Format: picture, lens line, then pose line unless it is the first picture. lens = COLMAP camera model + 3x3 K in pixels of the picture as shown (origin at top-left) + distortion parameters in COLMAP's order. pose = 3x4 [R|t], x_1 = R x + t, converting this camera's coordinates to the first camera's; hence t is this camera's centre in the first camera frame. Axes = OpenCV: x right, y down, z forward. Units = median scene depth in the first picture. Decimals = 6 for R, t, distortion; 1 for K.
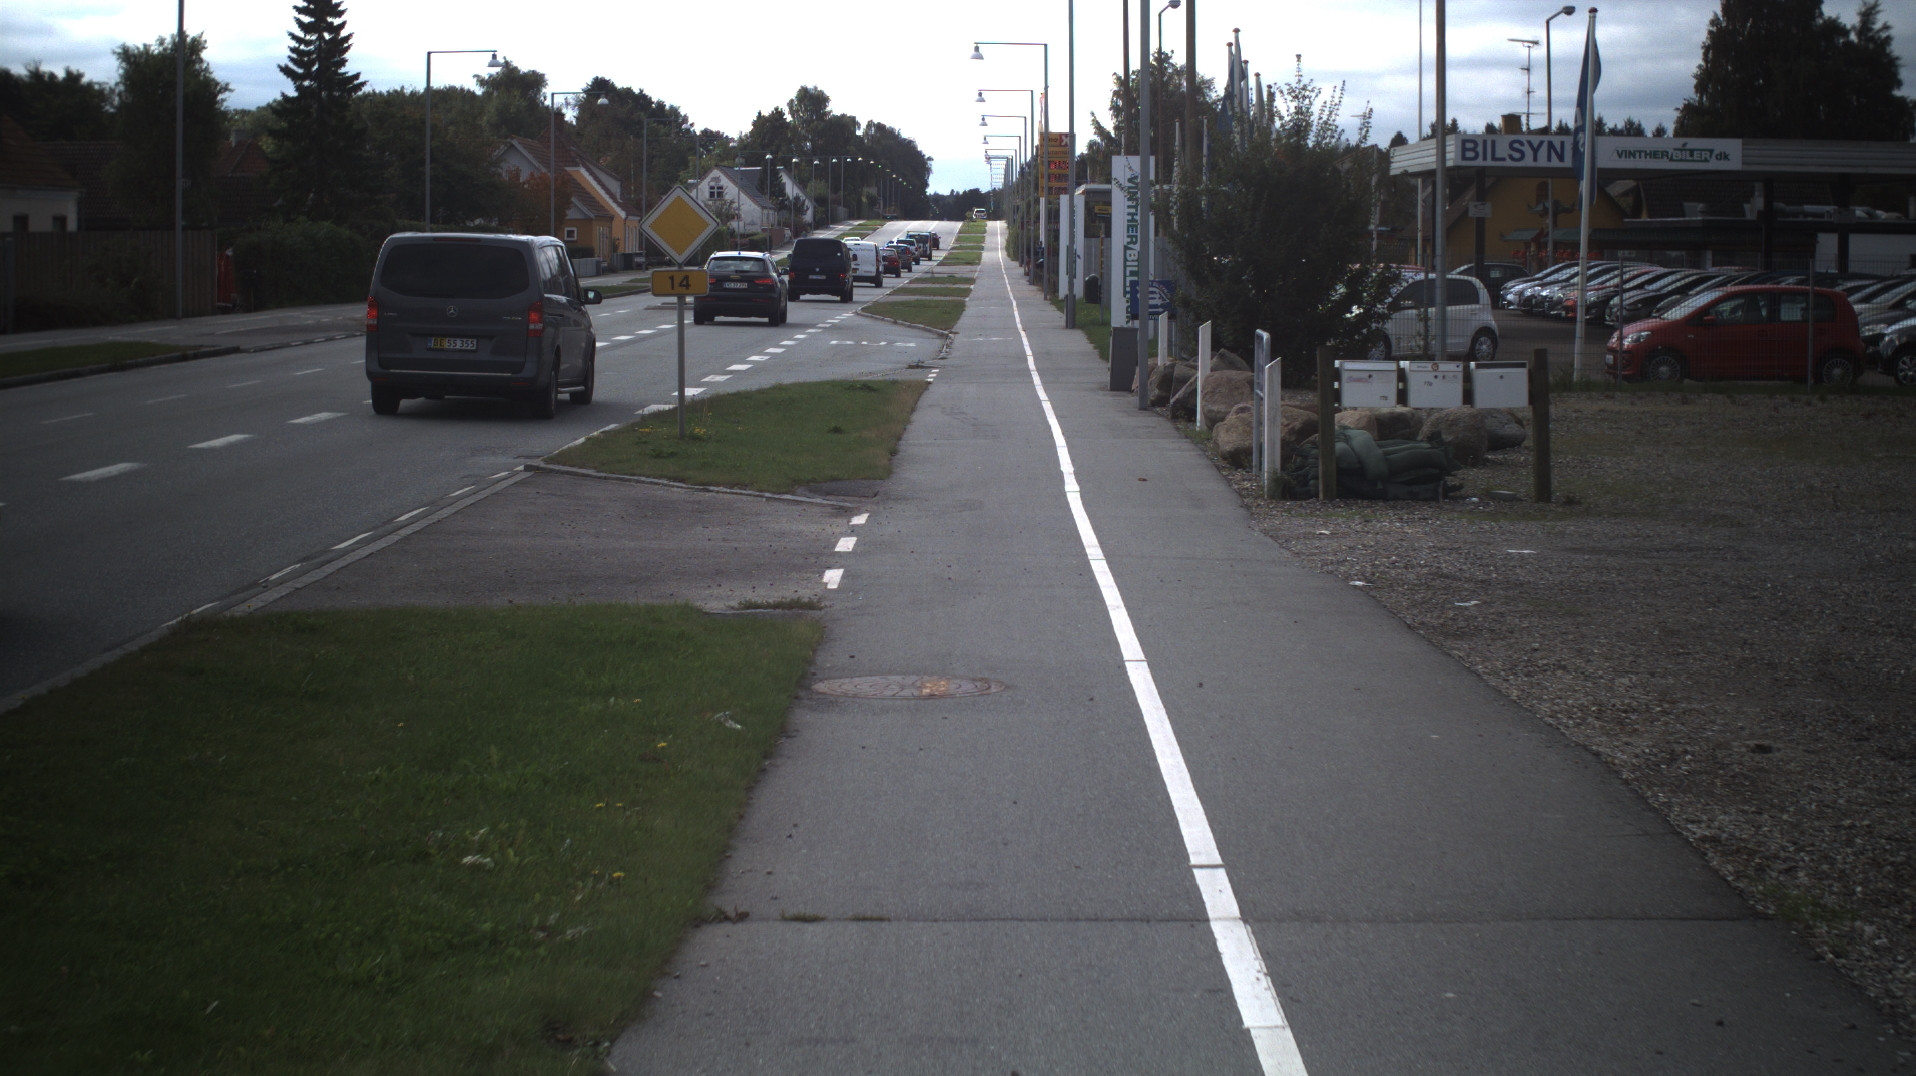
lens RADIAL K [[3772.7, 0, 953.7], [0, 3772.7, 547.3], [0, 0, 1]] dist [-0.206501, 0.000000]
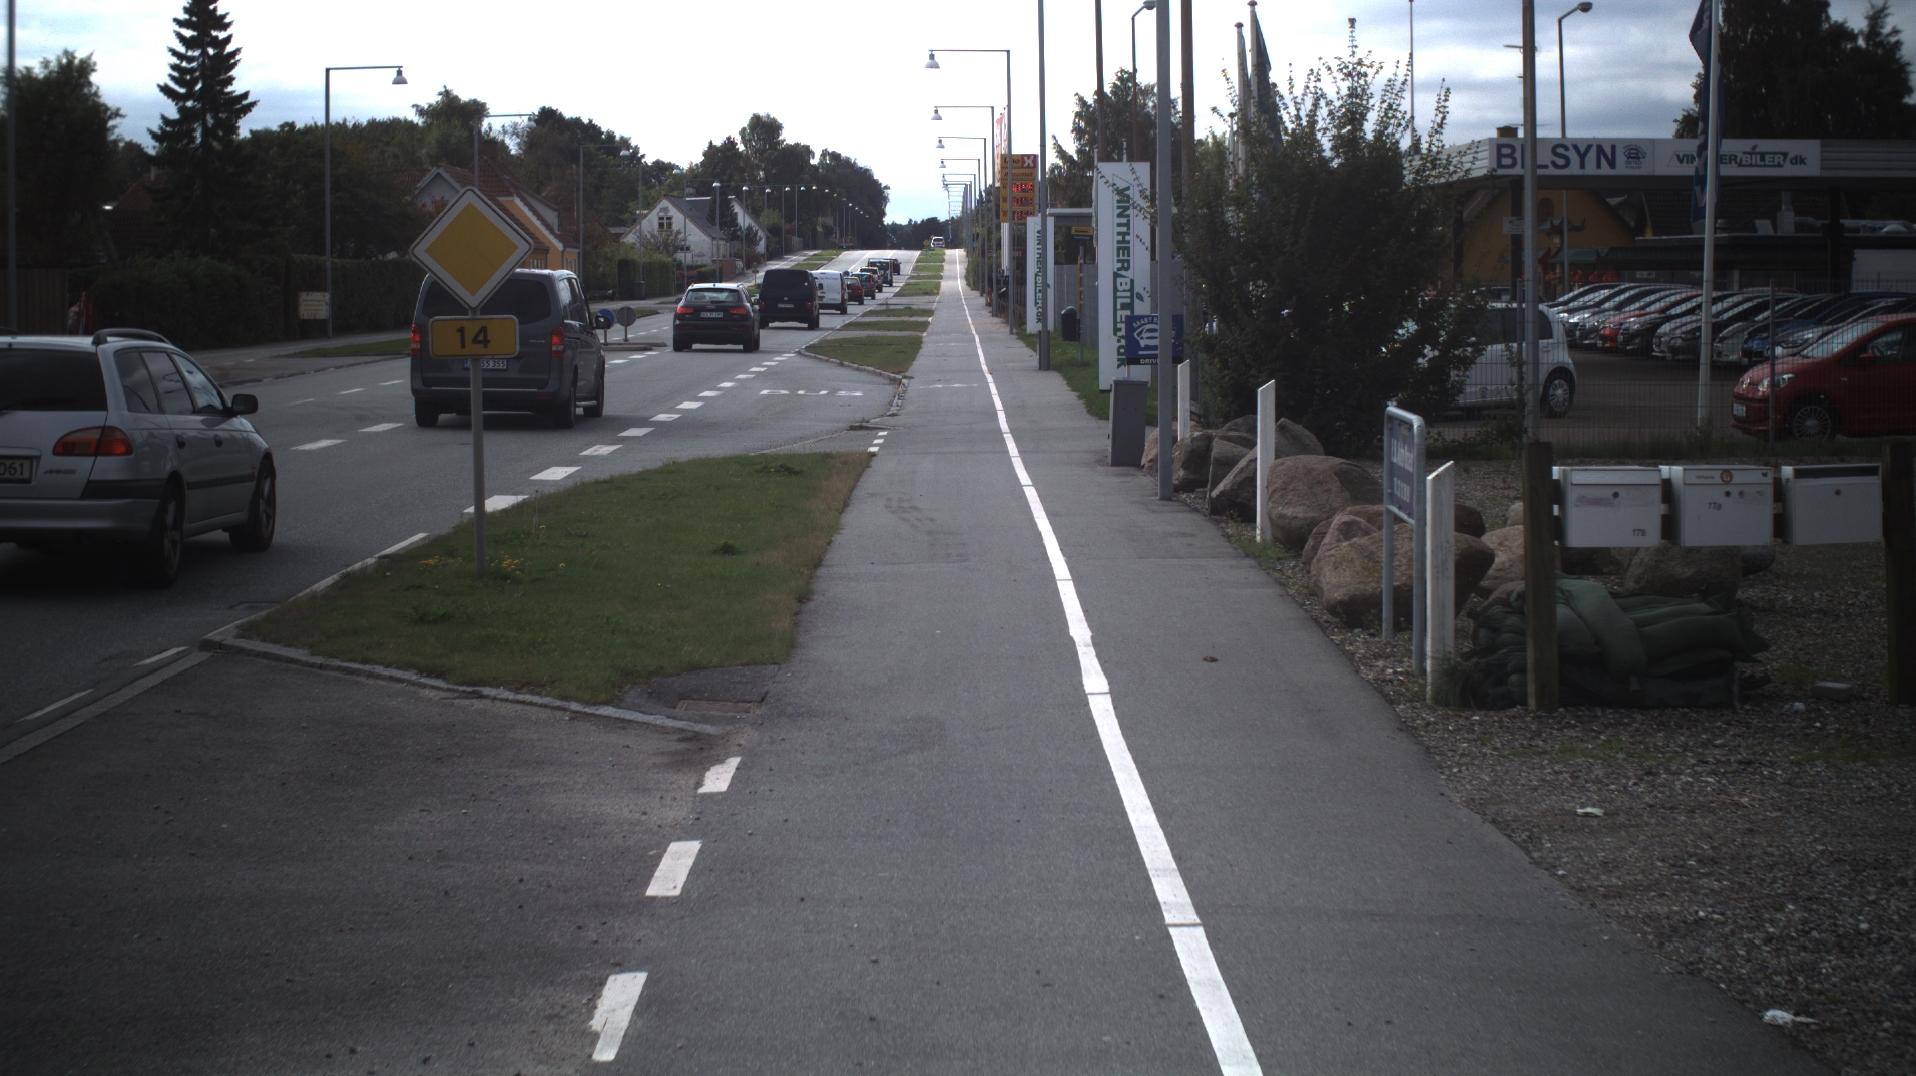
lens RADIAL K [[3309.5, 0, 960.3], [0, 3309.5, 536.2], [0, 0, 1]] dist [-0.166056, 0.000000]
pose [[0.999839, -0.013133, 0.012232, 0.001933], [0.013146, 0.999913, -0.001038, -0.017381], [-0.012217, 0.001199, 0.999925, 0.217927]]
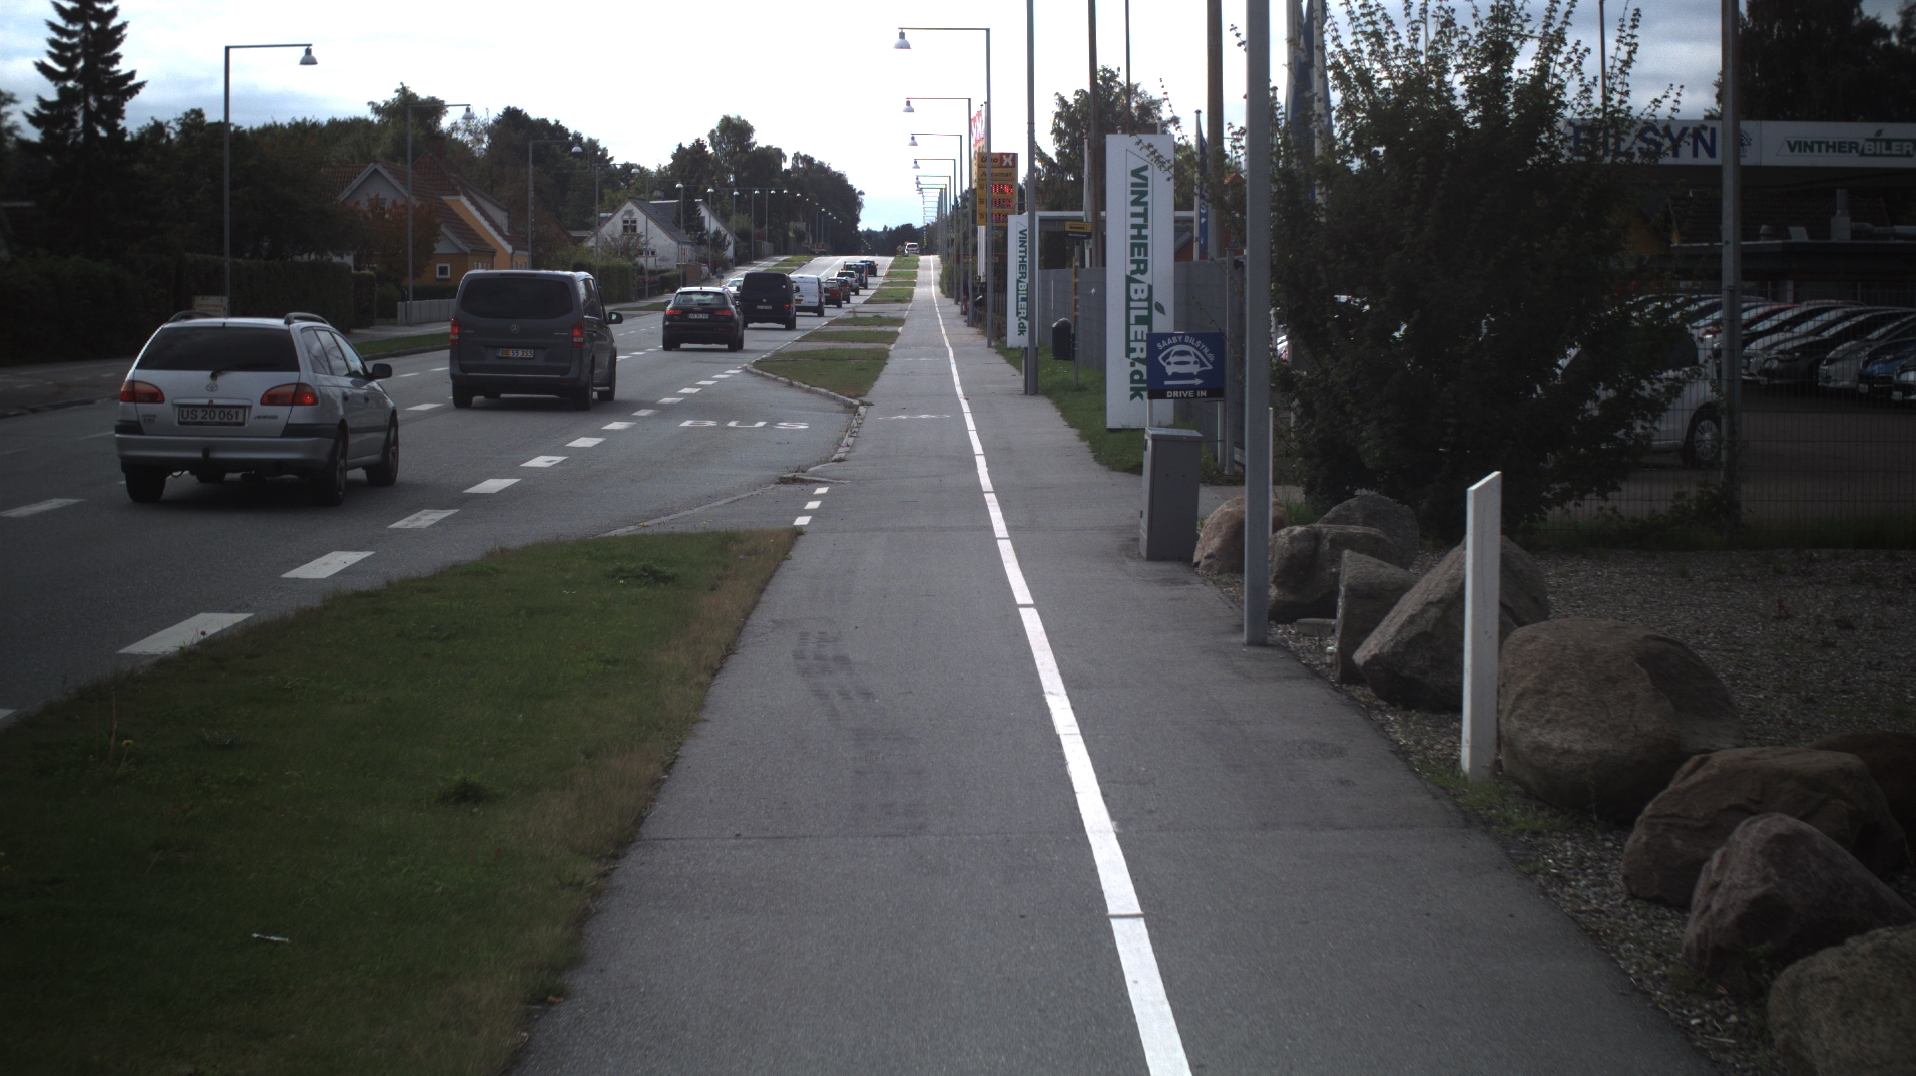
lens RADIAL K [[2951.0, 0, 951.7], [0, 2951.0, 516.9], [0, 0, 1]] dist [-0.143546, 0.000000]
pose [[0.999820, -0.007750, 0.017338, 0.005405], [0.007767, 0.999969, -0.000886, -0.030339], [-0.017330, 0.001020, 0.999849, 0.388258]]
